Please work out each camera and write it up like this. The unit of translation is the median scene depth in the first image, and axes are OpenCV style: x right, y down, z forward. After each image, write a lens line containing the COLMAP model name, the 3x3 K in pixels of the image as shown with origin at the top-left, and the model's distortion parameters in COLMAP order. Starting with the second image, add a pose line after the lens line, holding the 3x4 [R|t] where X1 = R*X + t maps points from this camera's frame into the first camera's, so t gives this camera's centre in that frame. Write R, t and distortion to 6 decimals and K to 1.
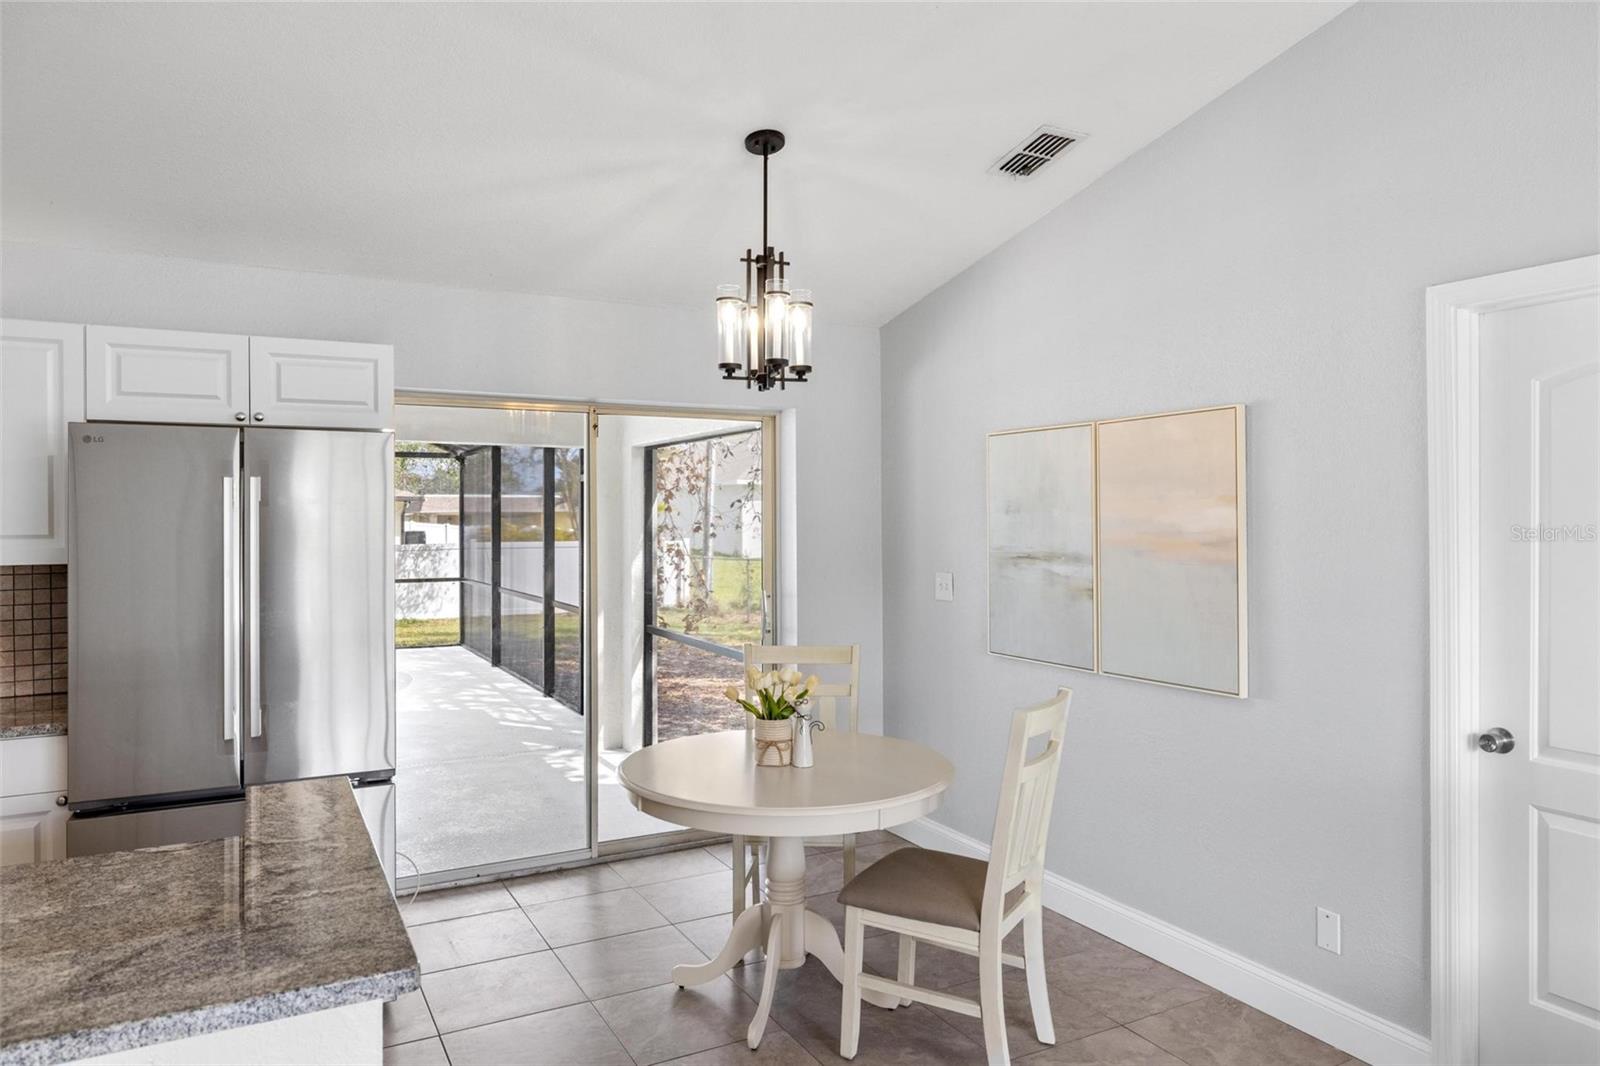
lens RADIAL K [[1042.0, 0, 800.0], [0, 1042.0, 533.0], [0, 0, 1]] dist [0.002768, 0.001909]
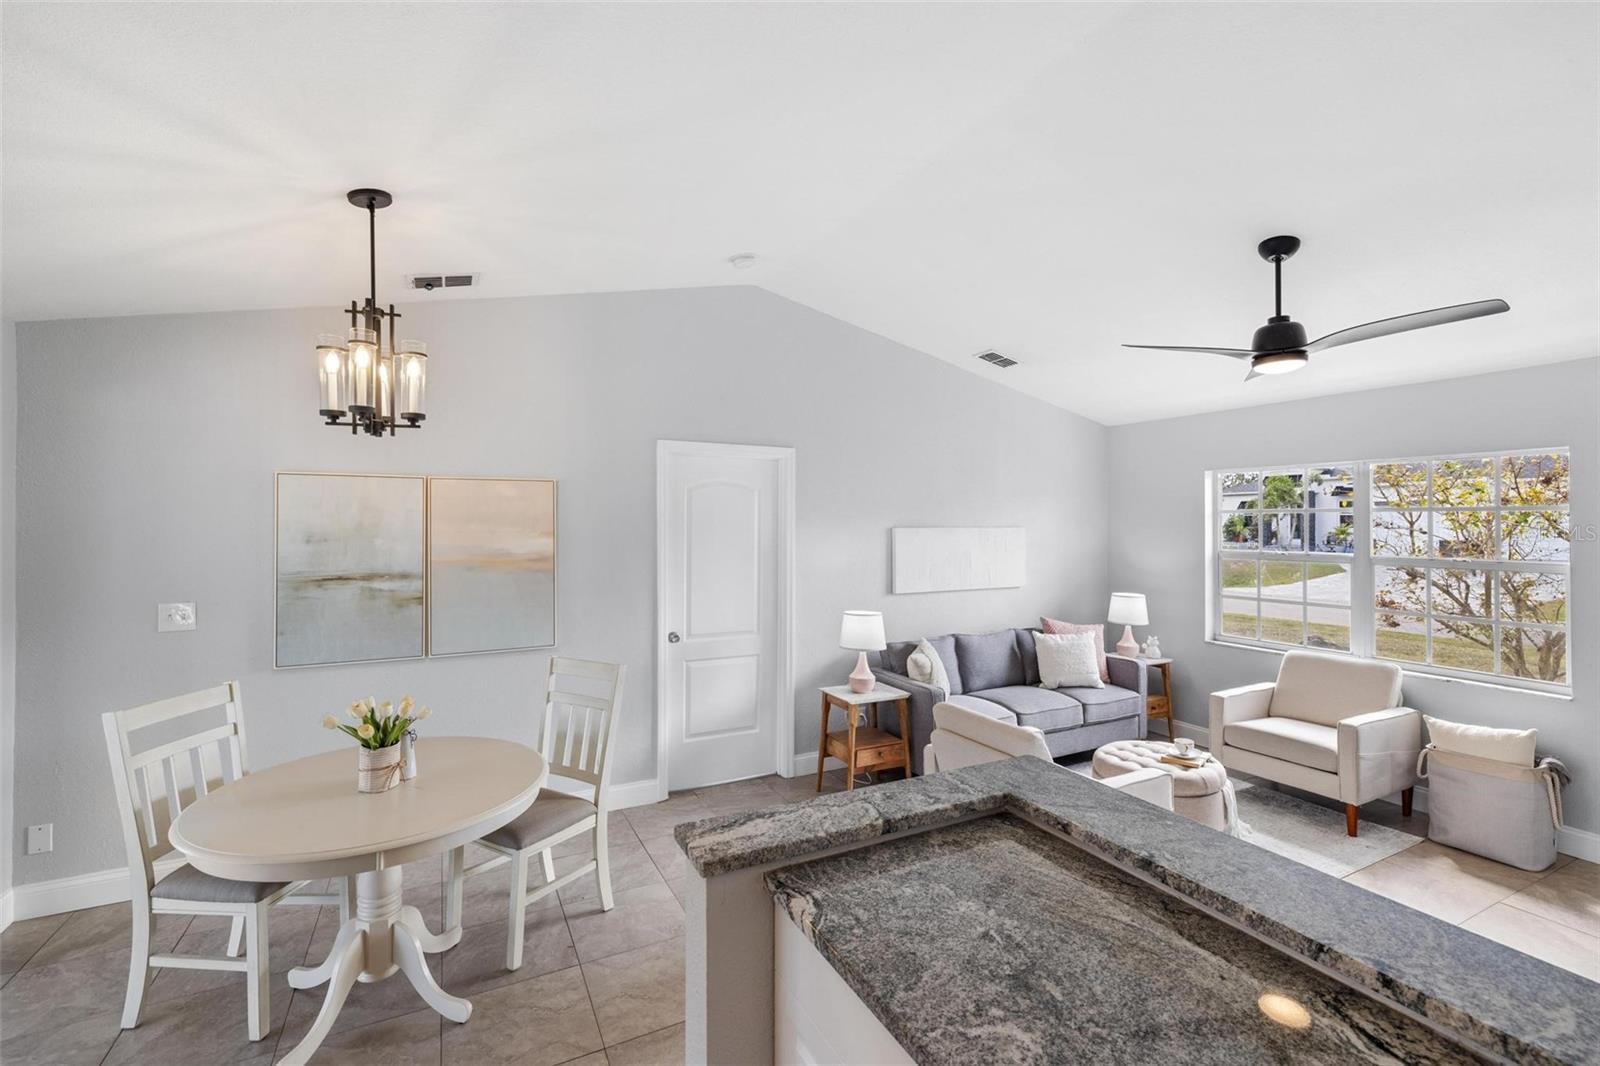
lens RADIAL K [[697.0, 0, 799.1], [0, 697.0, 520.2], [0, 0, 1]] dist [0.009074, -0.000486]
pose [[0.015765, 0.008755, 0.999837, -0.728409], [0.012633, 0.999880, -0.008955, -0.038324], [-0.999796, 0.012772, 0.015653, 0.558528]]
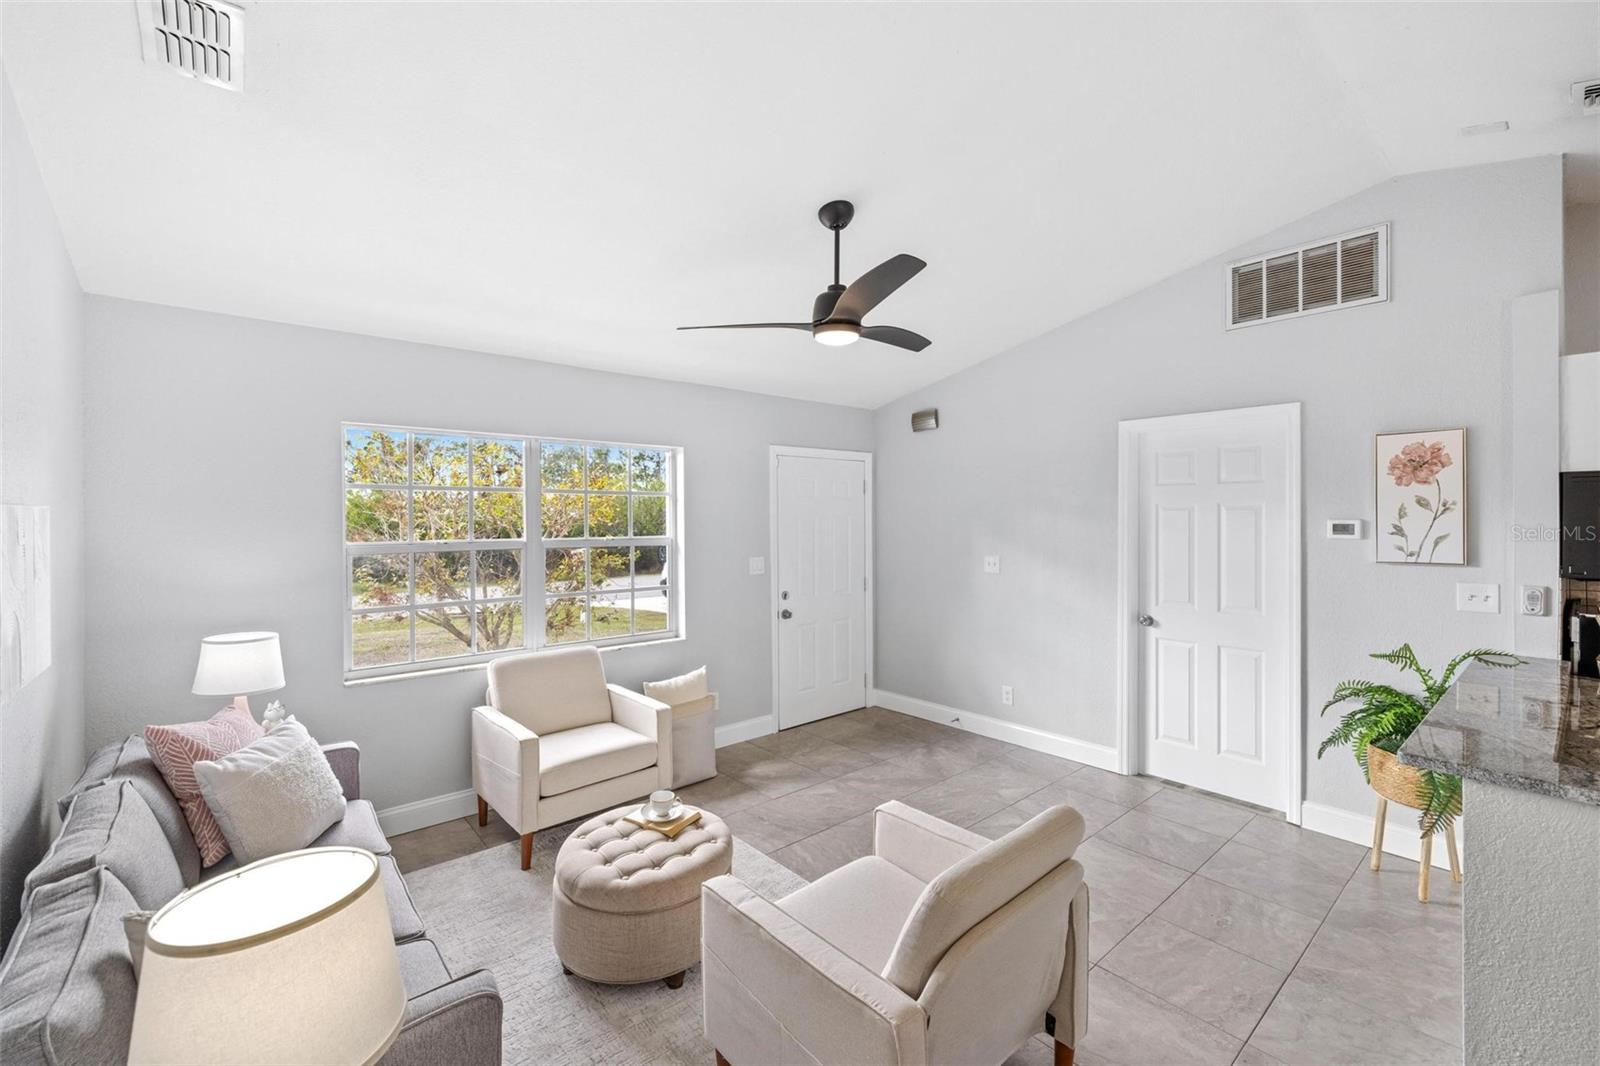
lens RADIAL K [[674.1, 0, 799.7], [0, 674.1, 519.3], [0, 0, 1]] dist [0.005406, -0.000133]
pose [[-0.975709, 0.004928, -0.219014, 0.409451], [0.000972, 0.999834, 0.018169, -0.025225], [0.219067, 0.017515, -0.975553, 0.763971]]
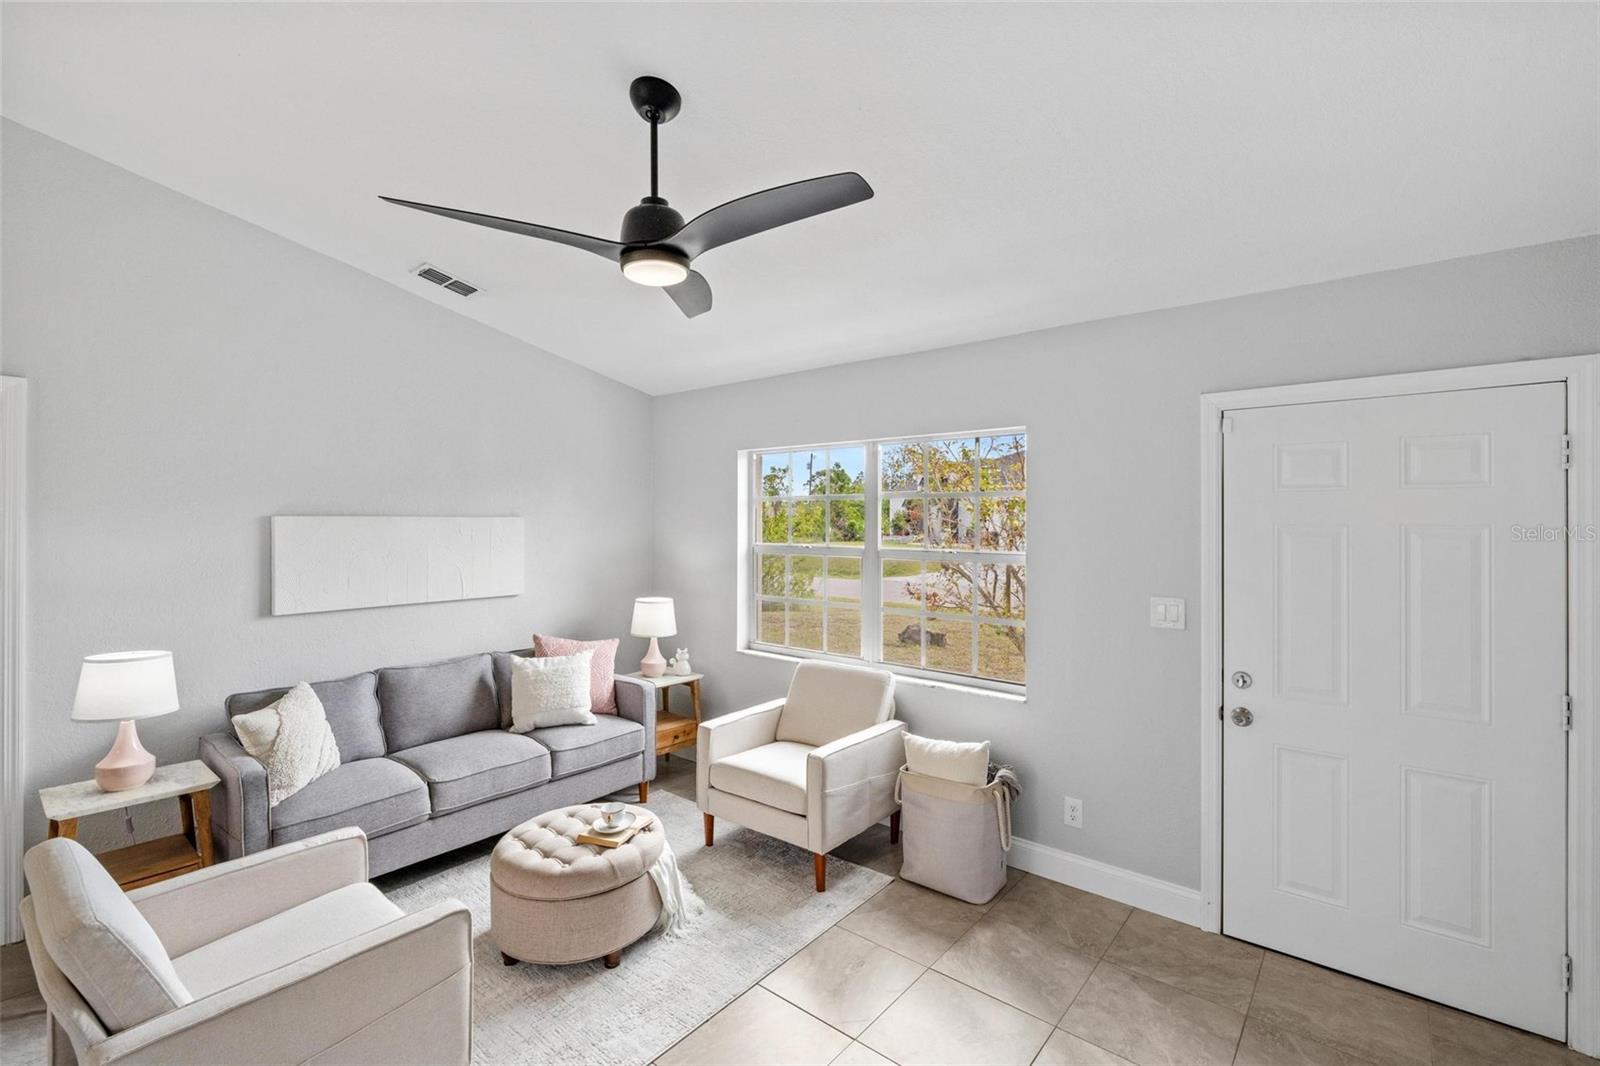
lens RADIAL K [[707.2, 0, 797.6], [0, 707.2, 523.1], [0, 0, 1]] dist [-0.003484, 0.000431]
pose [[-0.370834, -0.000373, 0.928699, -0.441477], [0.012675, 0.999905, 0.005463, -0.019779], [-0.928612, 0.013797, -0.370794, 0.070725]]
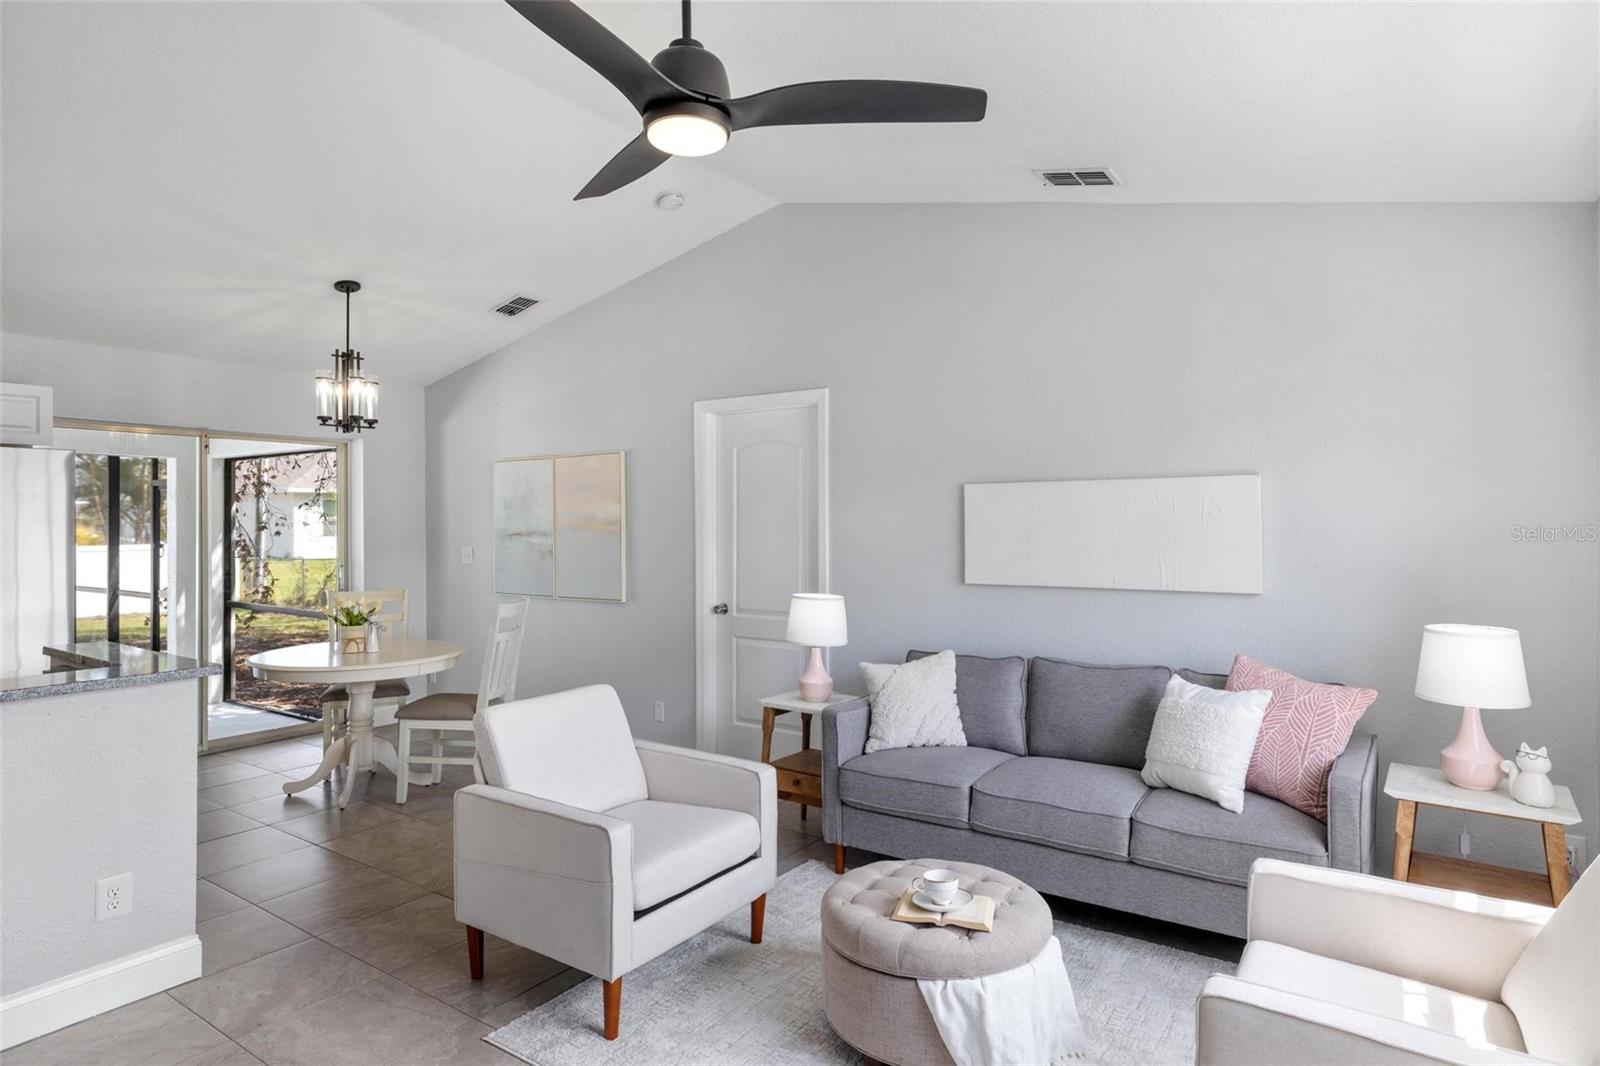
lens RADIAL K [[897.8, 0, 799.9], [0, 897.8, 517.9], [0, 0, 1]] dist [0.004151, 0.000982]
pose [[0.894903, 0.001530, 0.446258, -0.027136], [0.008450, 0.999757, -0.020372, 0.037225], [-0.446180, 0.022002, 0.894673, -0.631948]]
